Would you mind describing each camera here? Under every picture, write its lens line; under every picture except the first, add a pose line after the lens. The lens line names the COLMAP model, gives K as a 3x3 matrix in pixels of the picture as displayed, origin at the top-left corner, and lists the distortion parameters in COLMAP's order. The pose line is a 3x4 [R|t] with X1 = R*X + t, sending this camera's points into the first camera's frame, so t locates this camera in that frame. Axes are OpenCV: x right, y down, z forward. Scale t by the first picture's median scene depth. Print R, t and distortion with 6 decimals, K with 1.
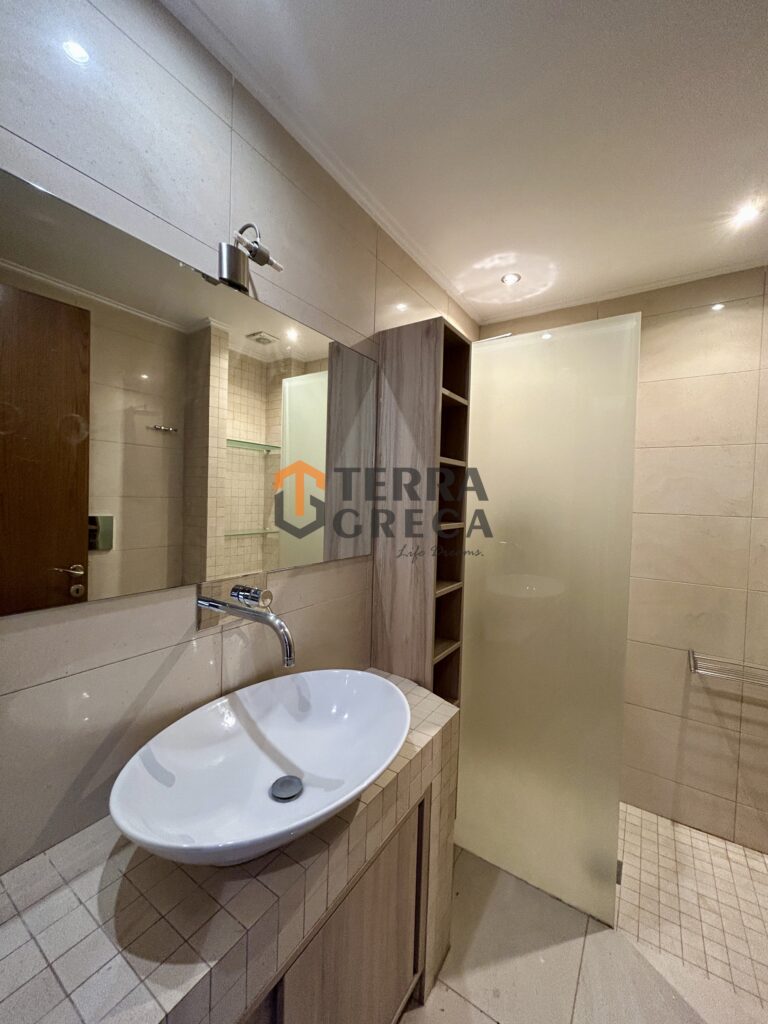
lens RADIAL K [[411.5, 0, 388.8], [0, 411.5, 508.6], [0, 0, 1]] dist [0.000541, -0.000337]
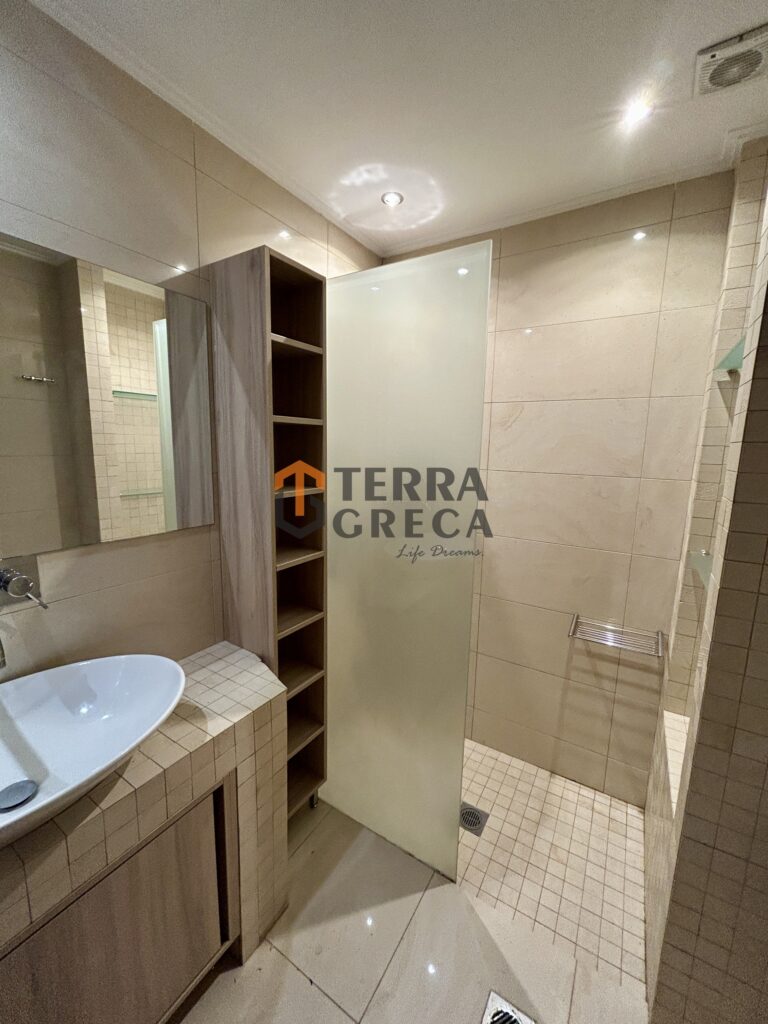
lens RADIAL K [[411.5, 0, 377.8], [0, 411.5, 509.7], [0, 0, 1]] dist [0.000541, -0.000337]
pose [[0.999784, -0.008407, 0.018990, 0.267552], [0.005923, 0.991851, 0.127265, -0.030218], [-0.019905, -0.127125, 0.991687, 0.078715]]
